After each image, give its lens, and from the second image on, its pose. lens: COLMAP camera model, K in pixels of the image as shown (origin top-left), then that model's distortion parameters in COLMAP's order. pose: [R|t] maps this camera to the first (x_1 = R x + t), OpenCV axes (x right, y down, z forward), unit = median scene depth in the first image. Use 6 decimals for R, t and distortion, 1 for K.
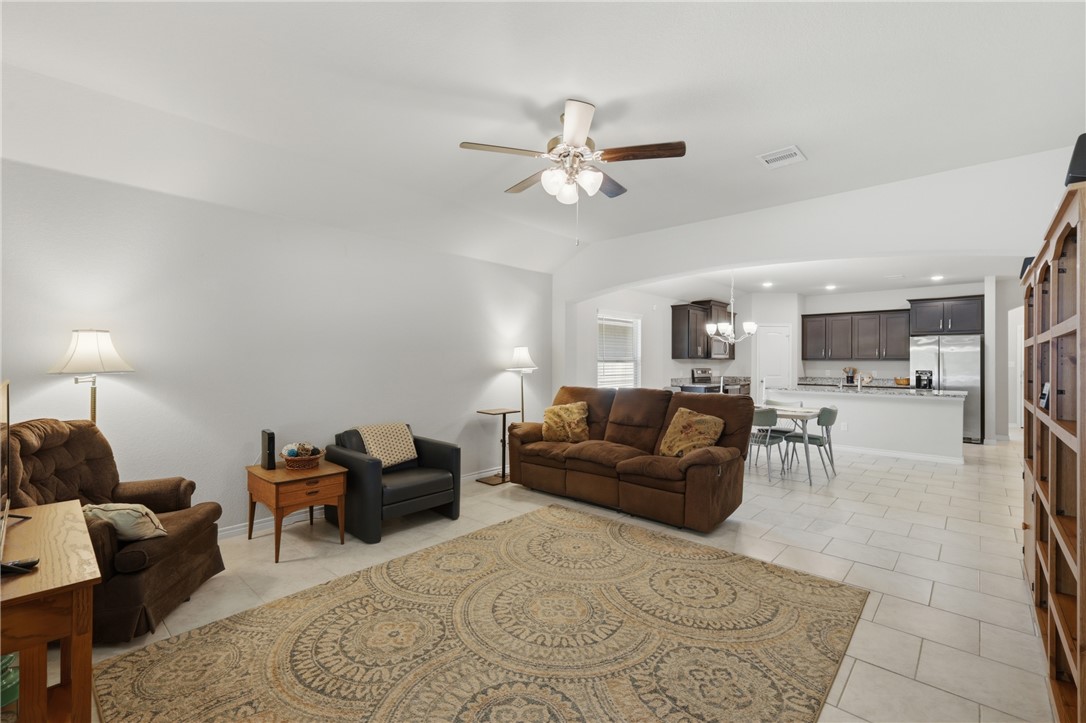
lens RADIAL K [[478.5, 0, 539.8], [0, 478.5, 363.7], [0, 0, 1]] dist [0.002525, -0.000351]
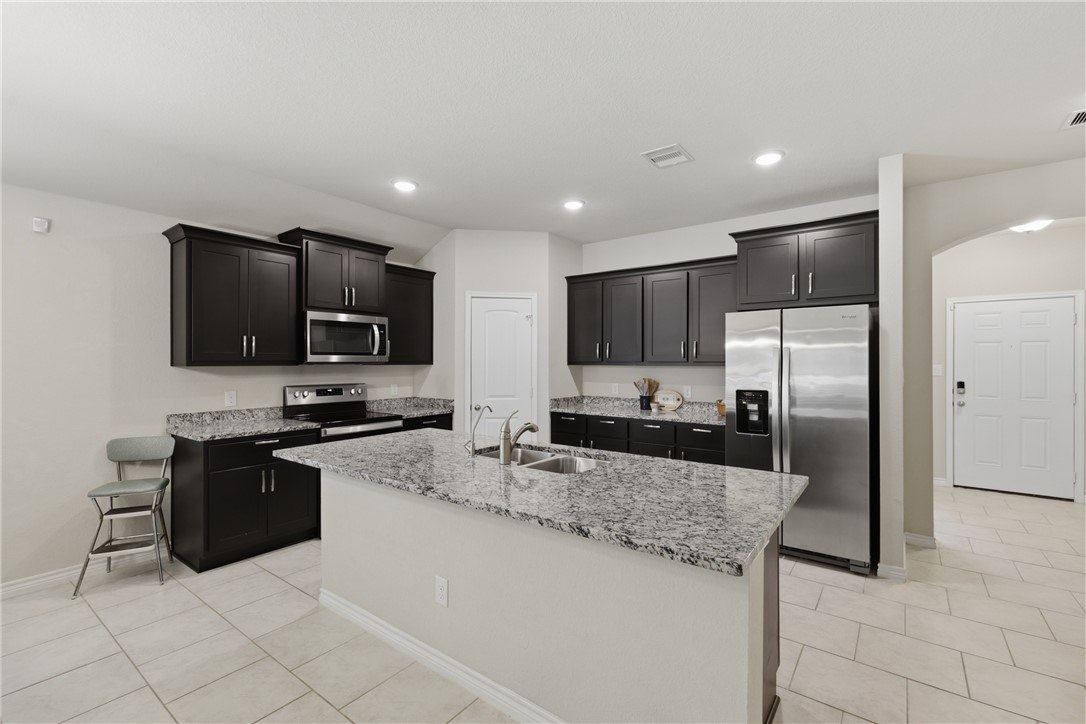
lens RADIAL K [[478.5, 0, 553.0], [0, 478.5, 359.0], [0, 0, 1]] dist [0.002525, -0.000351]
pose [[0.995832, -0.002513, 0.091173, 0.268128], [0.002834, 0.999990, -0.003388, -0.006237], [-0.091164, 0.003632, 0.995829, 0.269870]]
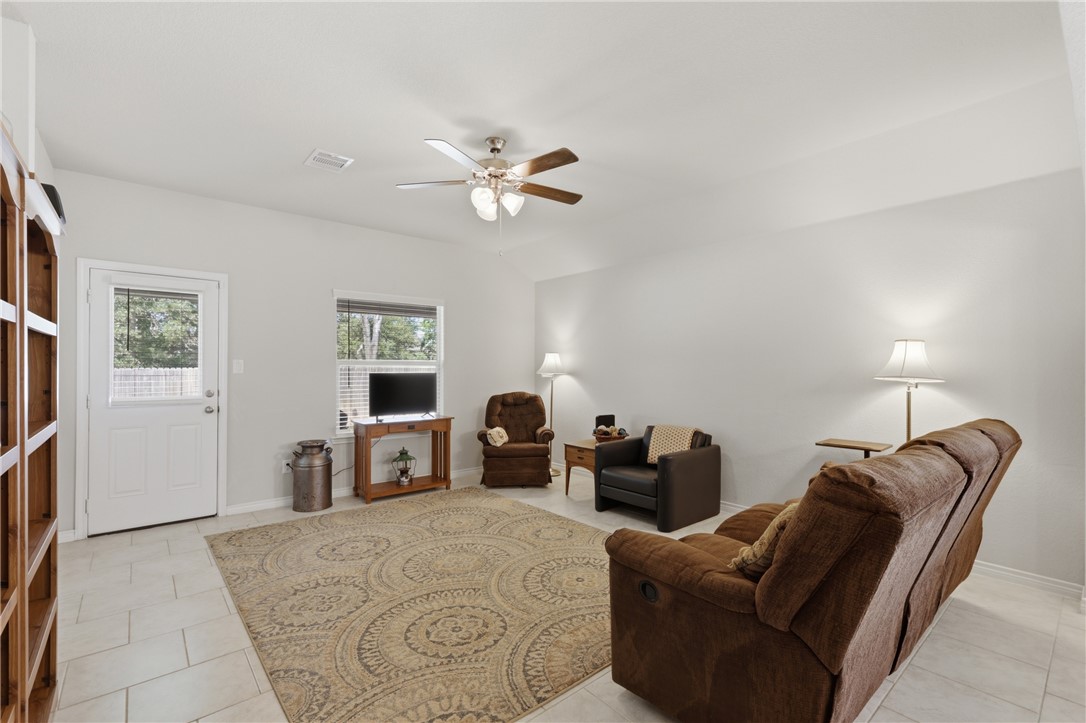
lens RADIAL K [[478.5, 0, 544.4], [0, 478.5, 365.5], [0, 0, 1]] dist [0.002525, -0.000351]
pose [[-0.127063, -0.007787, -0.991864, 1.661129], [-0.006354, 0.999955, -0.007036, 0.003641], [0.991874, 0.005409, -0.127106, 1.827889]]
